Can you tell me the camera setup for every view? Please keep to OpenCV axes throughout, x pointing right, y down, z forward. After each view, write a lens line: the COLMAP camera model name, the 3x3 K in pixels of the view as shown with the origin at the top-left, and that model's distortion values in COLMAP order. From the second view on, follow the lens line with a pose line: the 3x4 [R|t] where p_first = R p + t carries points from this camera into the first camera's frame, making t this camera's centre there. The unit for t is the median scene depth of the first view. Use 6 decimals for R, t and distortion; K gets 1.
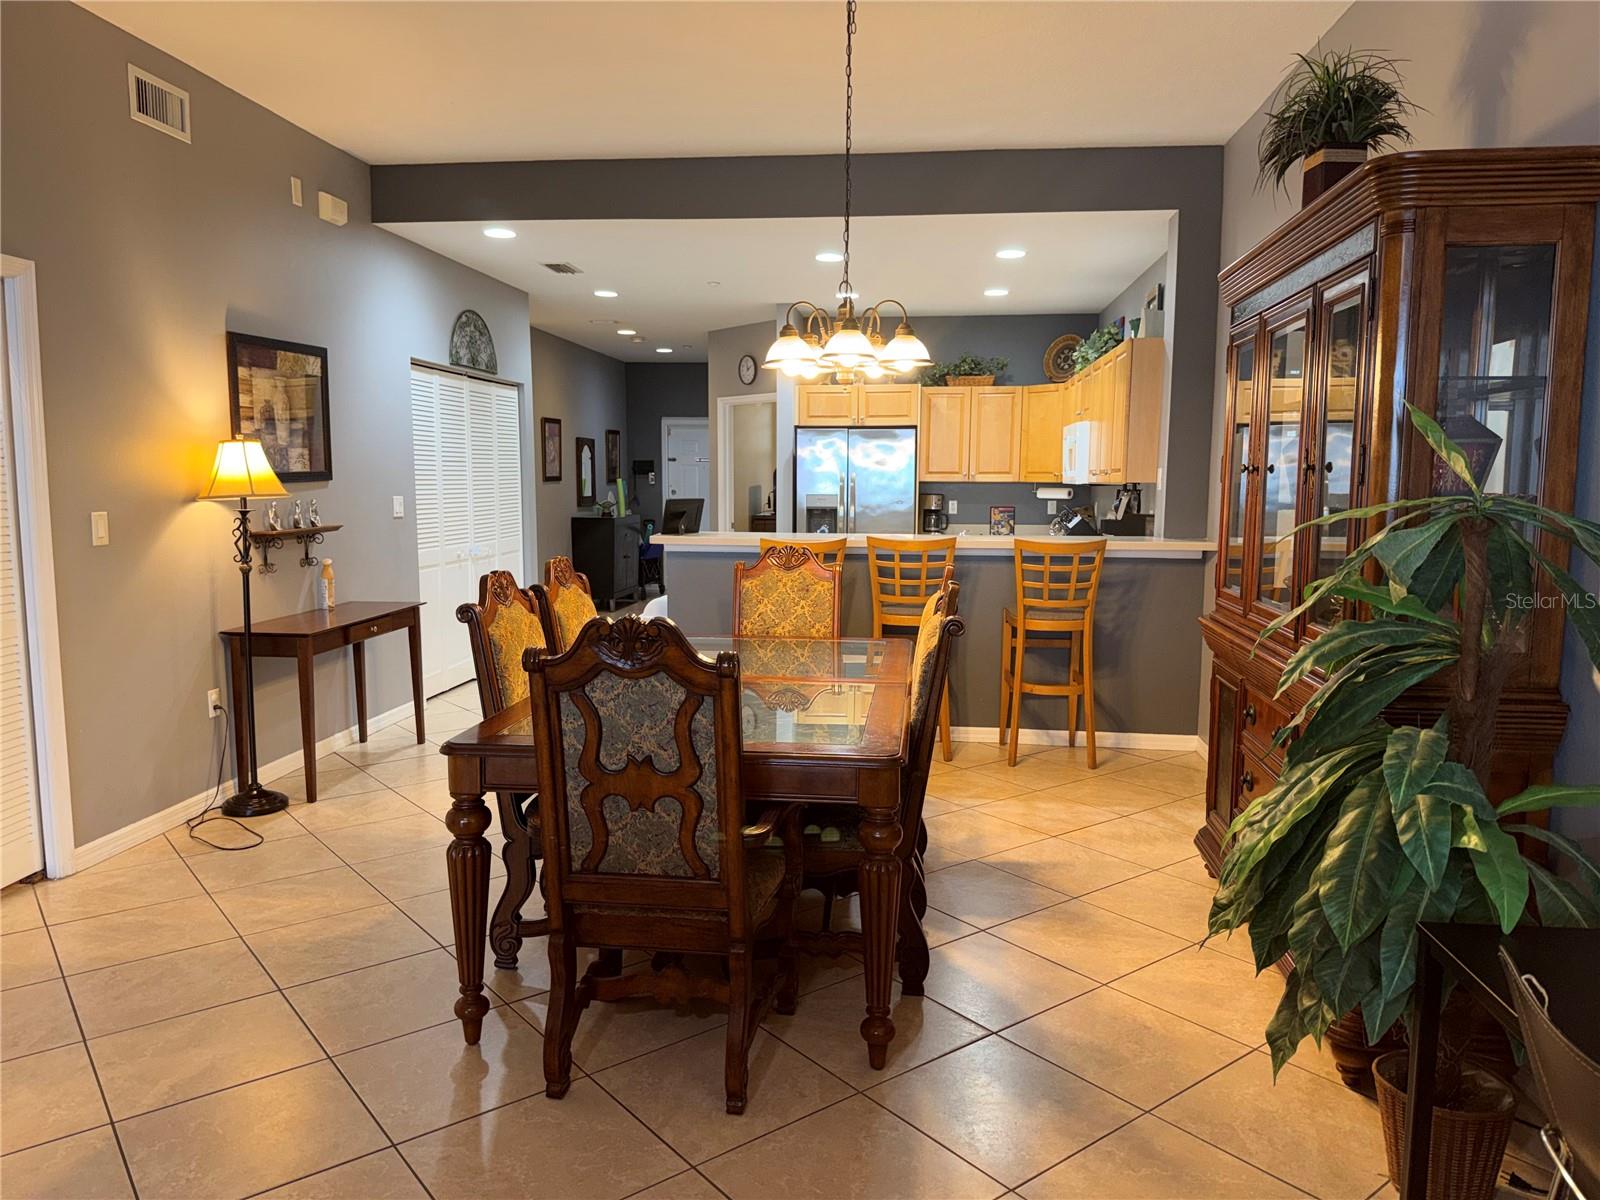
lens RADIAL K [[1138.8, 0, 800.0], [0, 1138.8, 600.0], [0, 0, 1]] dist [0.060341, -0.111044]
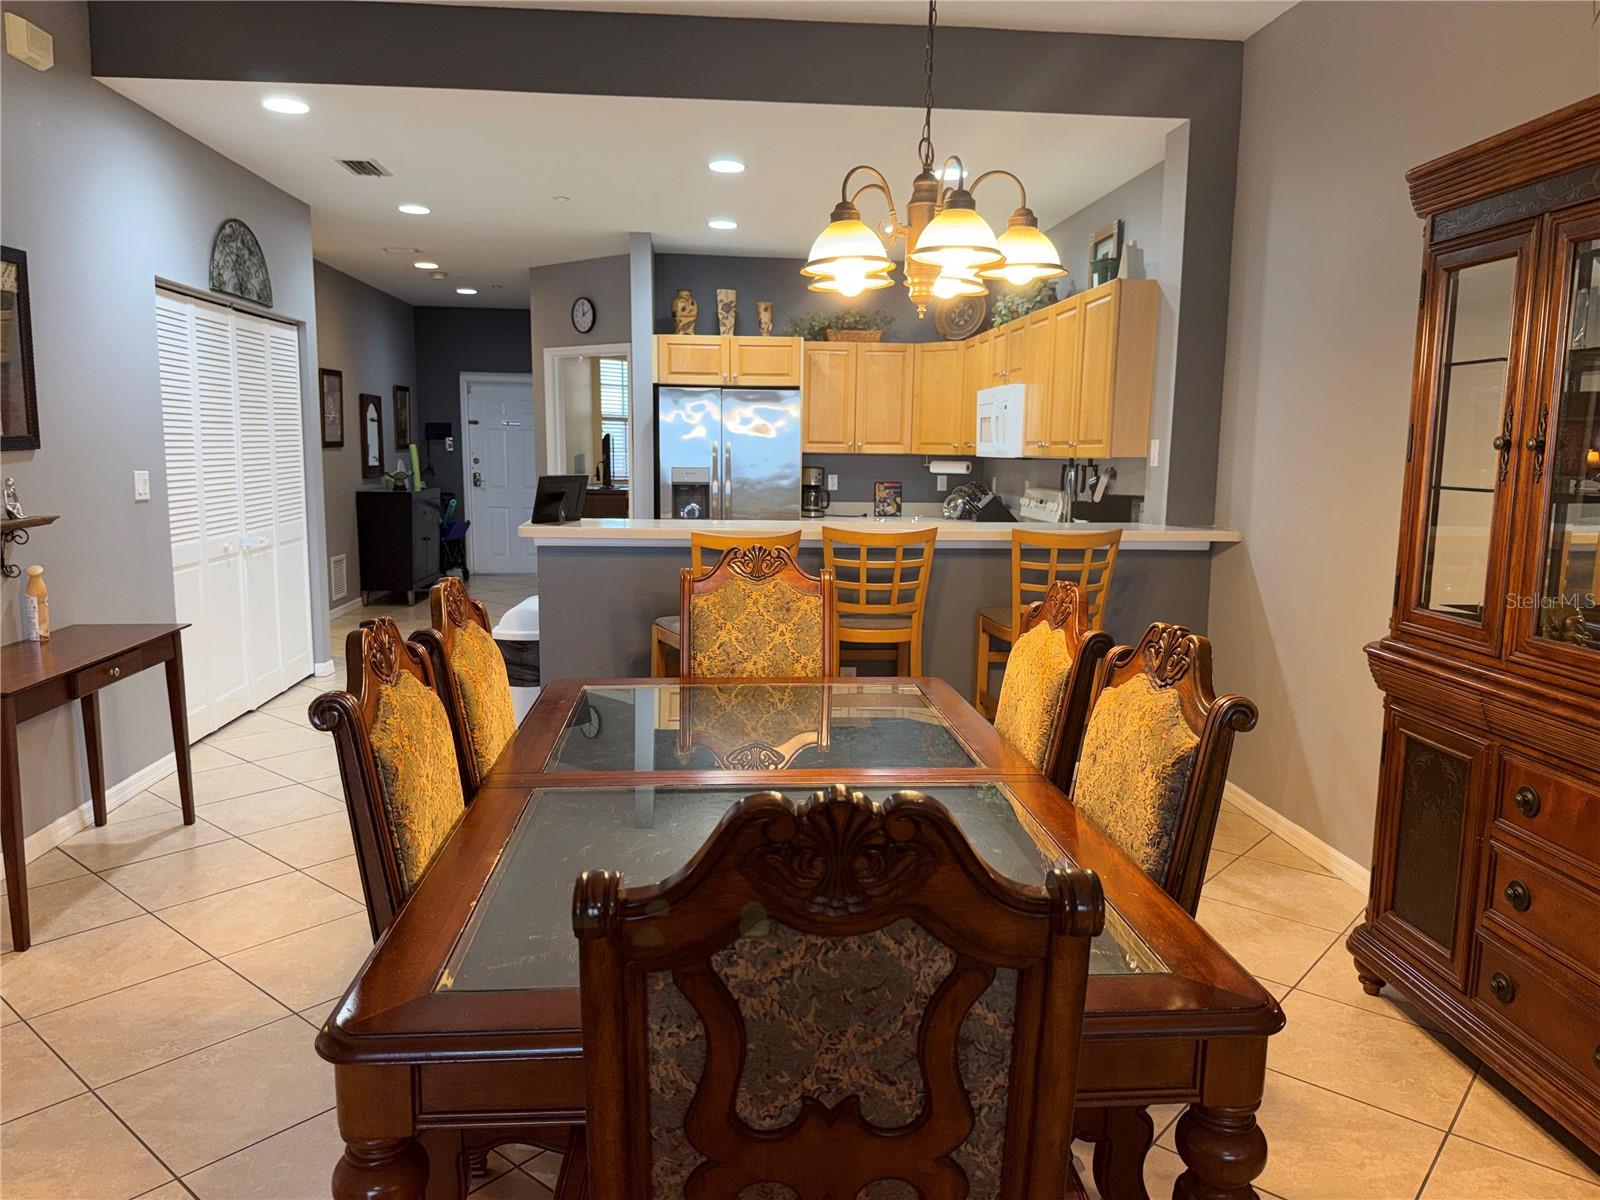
lens RADIAL K [[1138.8, 0, 800.0], [0, 1138.8, 600.0], [0, 0, 1]] dist [0.060341, -0.111044]
pose [[0.980908, -0.018556, 0.193585, -0.092622], [0.013178, 0.999492, 0.029028, -0.026246], [-0.194026, -0.025923, 0.980654, 0.229370]]
